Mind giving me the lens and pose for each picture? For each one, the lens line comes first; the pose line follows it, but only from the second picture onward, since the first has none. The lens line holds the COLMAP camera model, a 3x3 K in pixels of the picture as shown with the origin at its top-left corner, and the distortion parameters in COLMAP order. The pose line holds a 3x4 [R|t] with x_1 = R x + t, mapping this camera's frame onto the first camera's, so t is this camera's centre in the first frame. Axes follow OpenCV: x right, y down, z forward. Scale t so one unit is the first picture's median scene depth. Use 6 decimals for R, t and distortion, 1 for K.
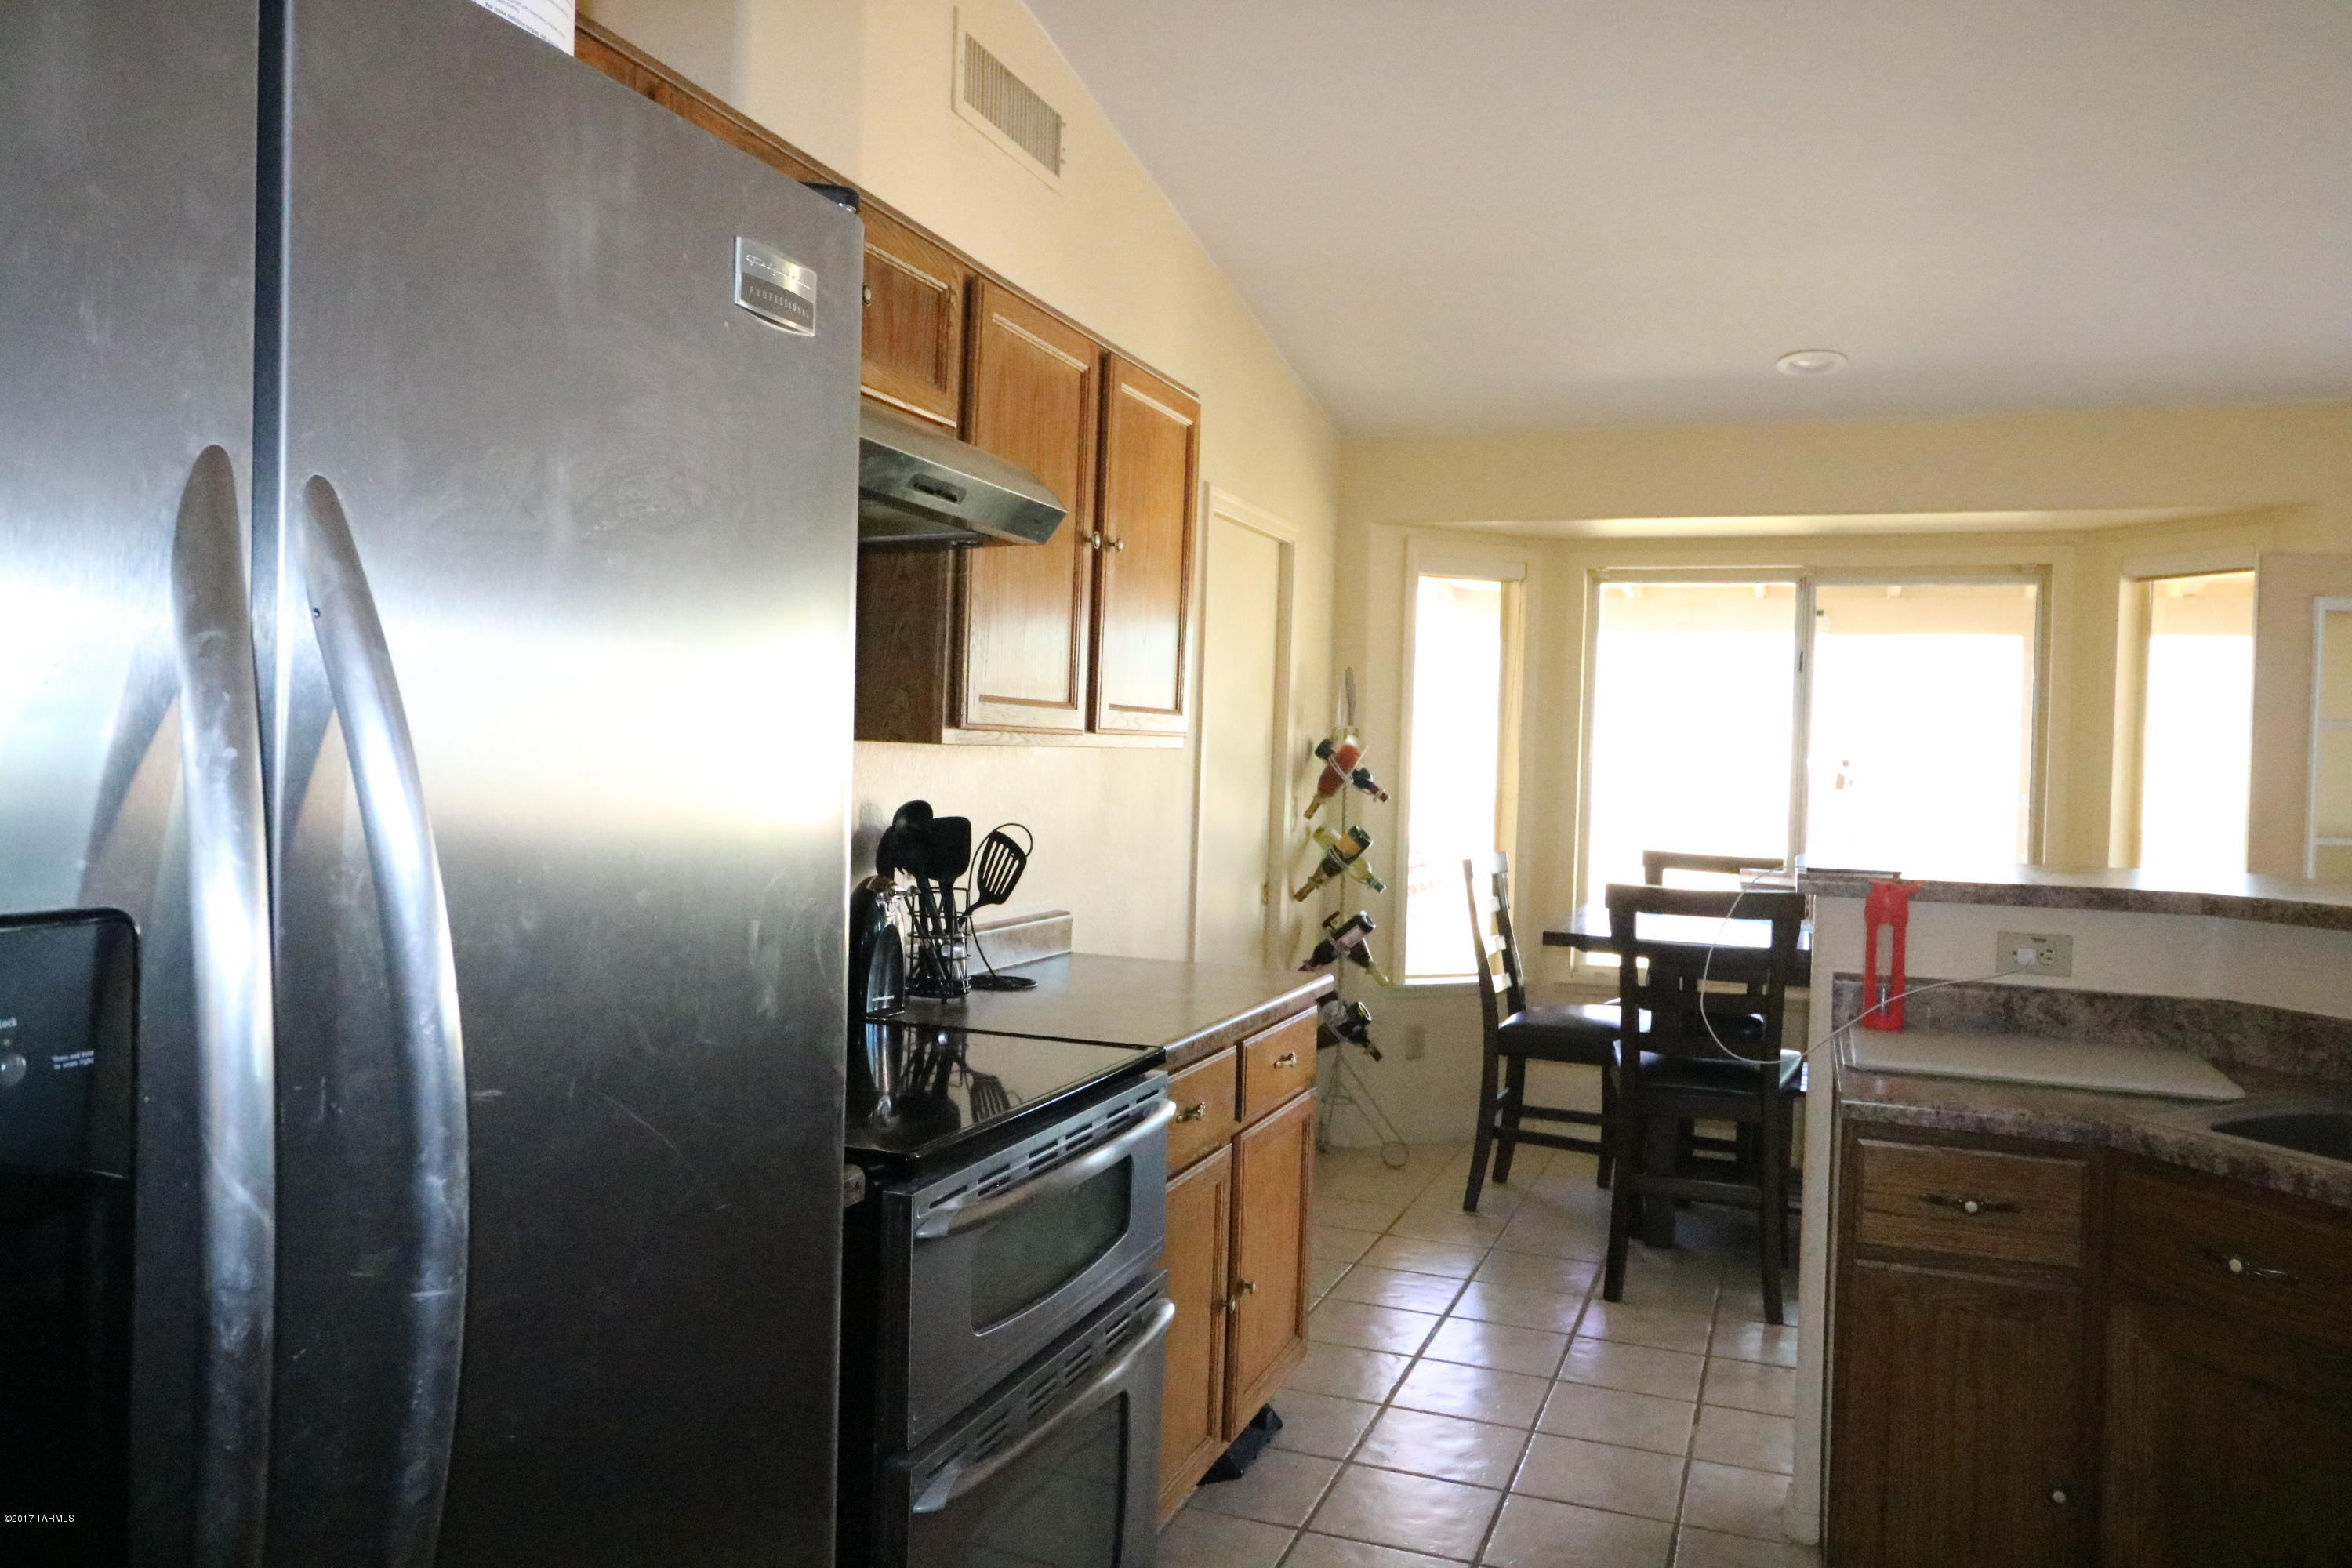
lens RADIAL K [[1680.6, 0, 1177.5], [0, 1680.6, 755.9], [0, 0, 1]] dist [0.005683, -0.001439]
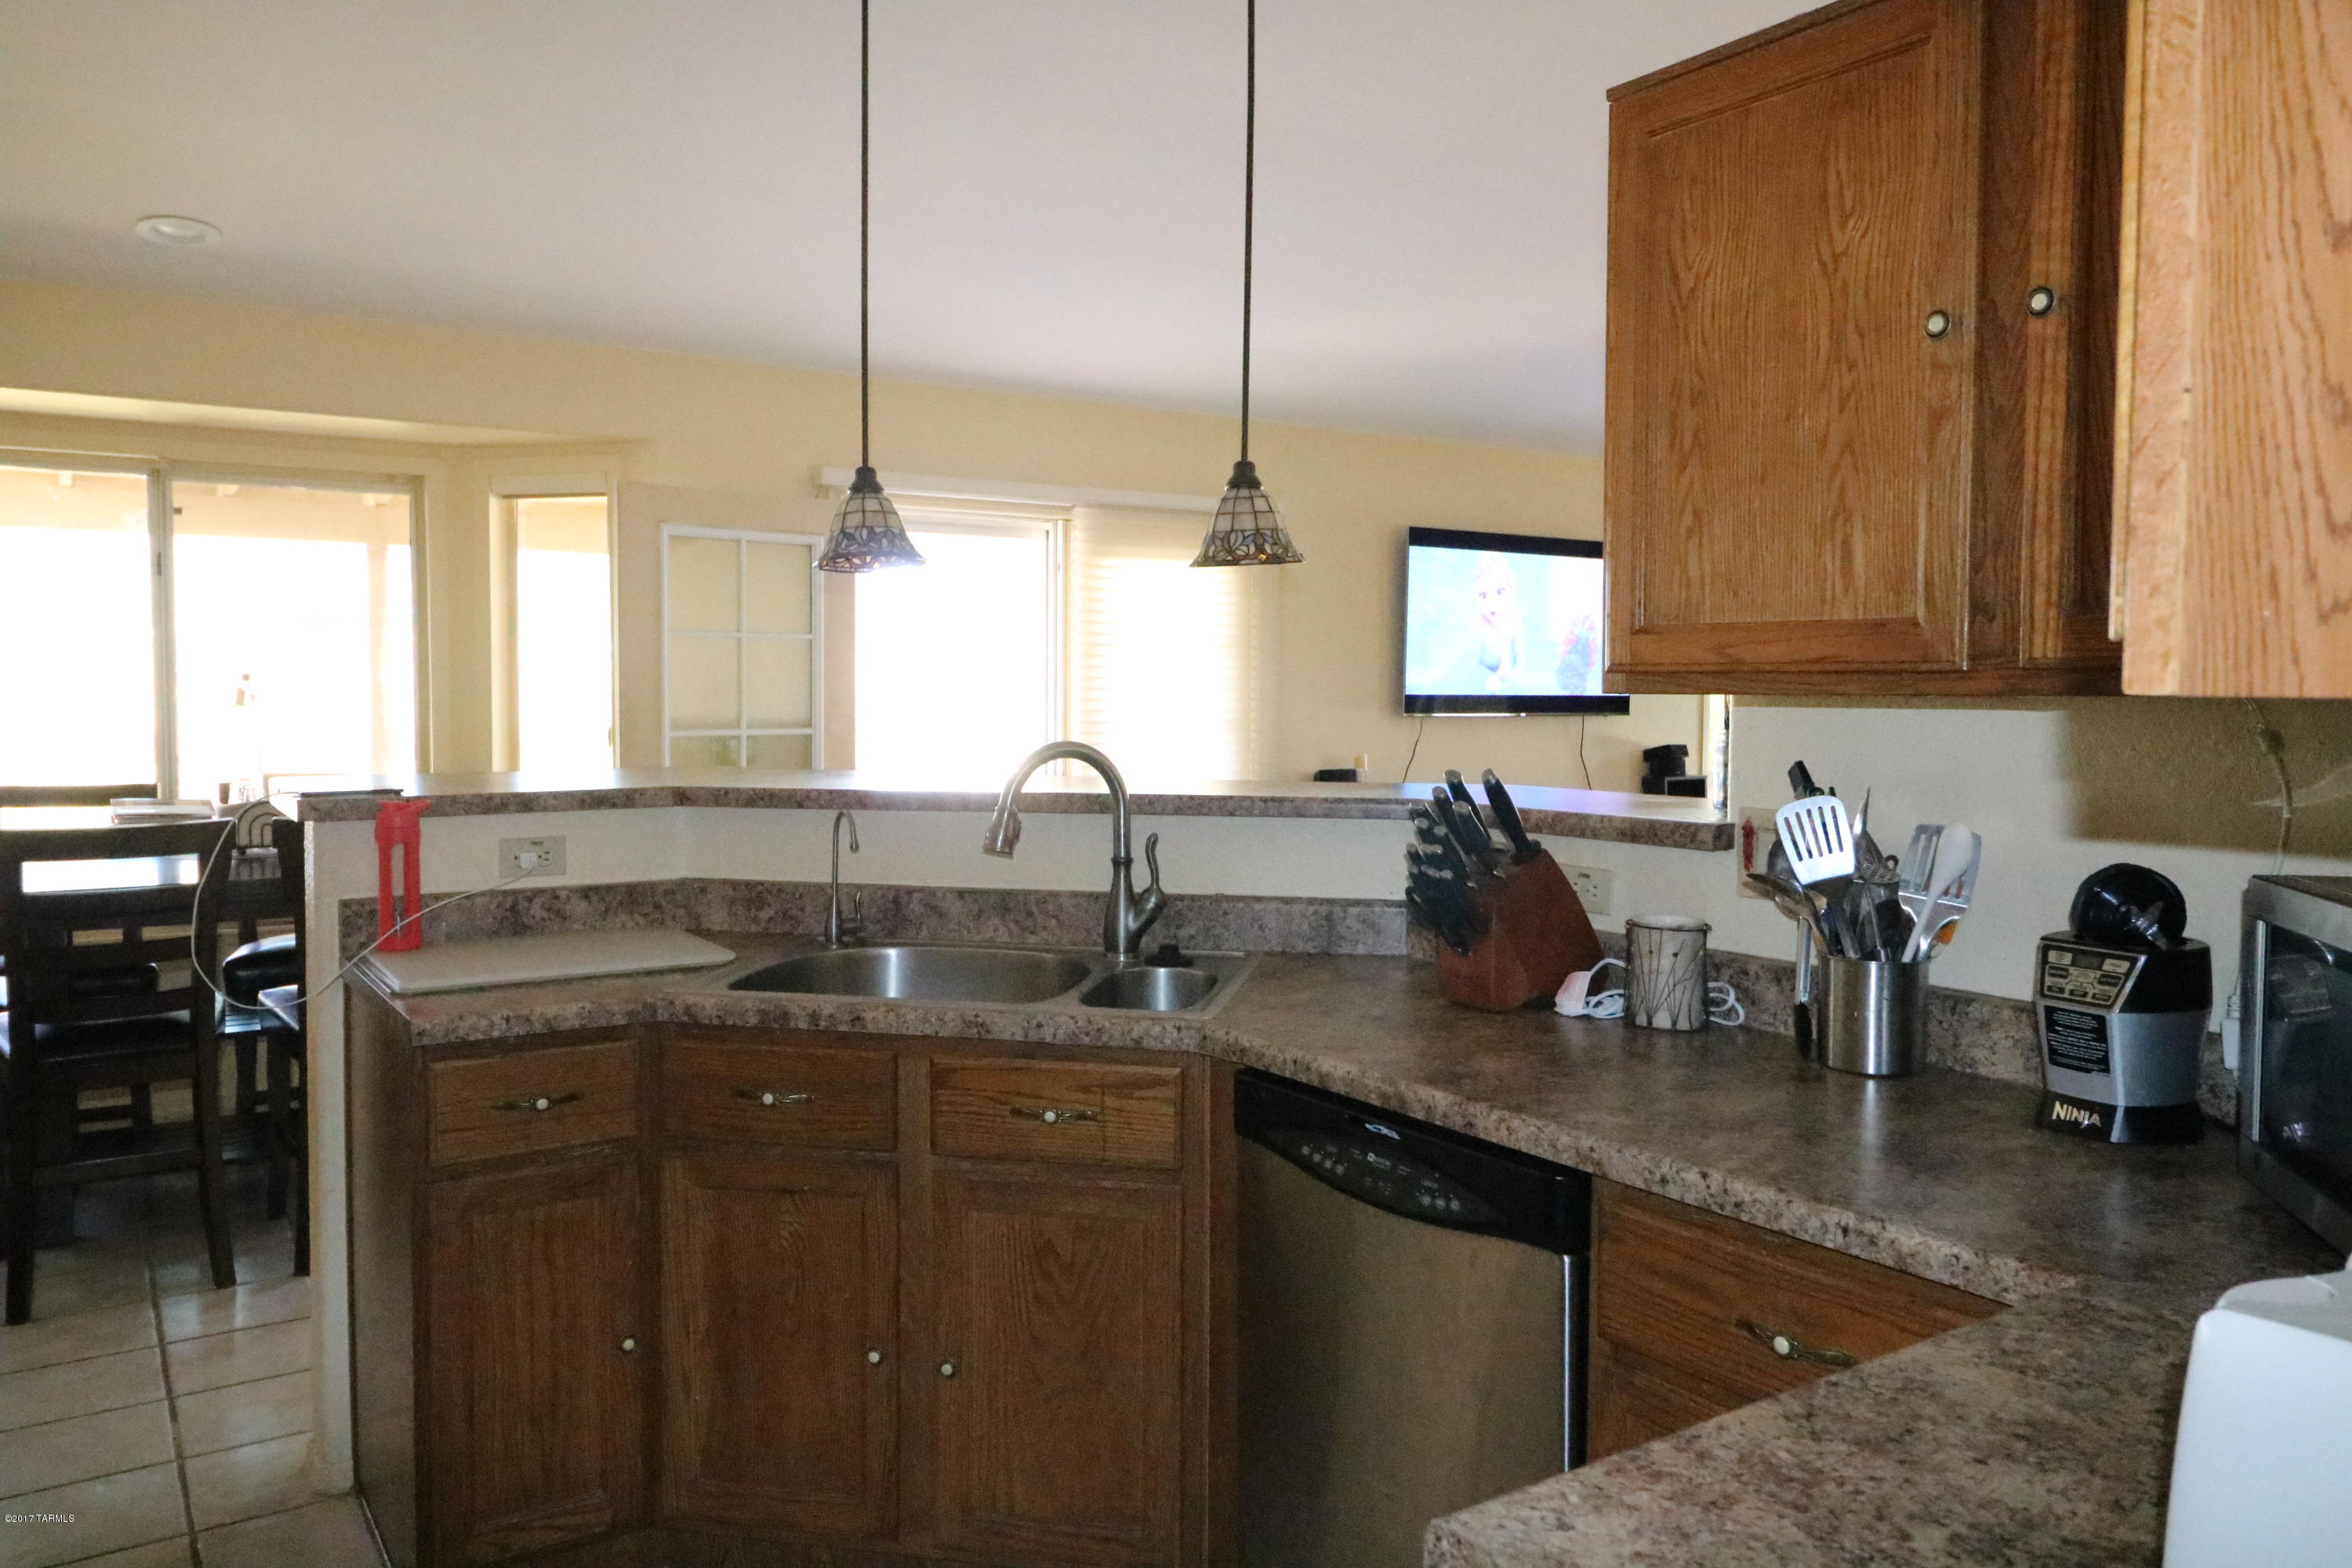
lens RADIAL K [[1680.6, 0, 1177.5], [0, 1680.6, 755.9], [0, 0, 1]] dist [0.005683, -0.001439]
pose [[0.574556, -0.063588, 0.815991, -0.113791], [0.016886, 0.997686, 0.065858, -0.007793], [-0.818291, -0.024061, 0.574301, 0.068084]]
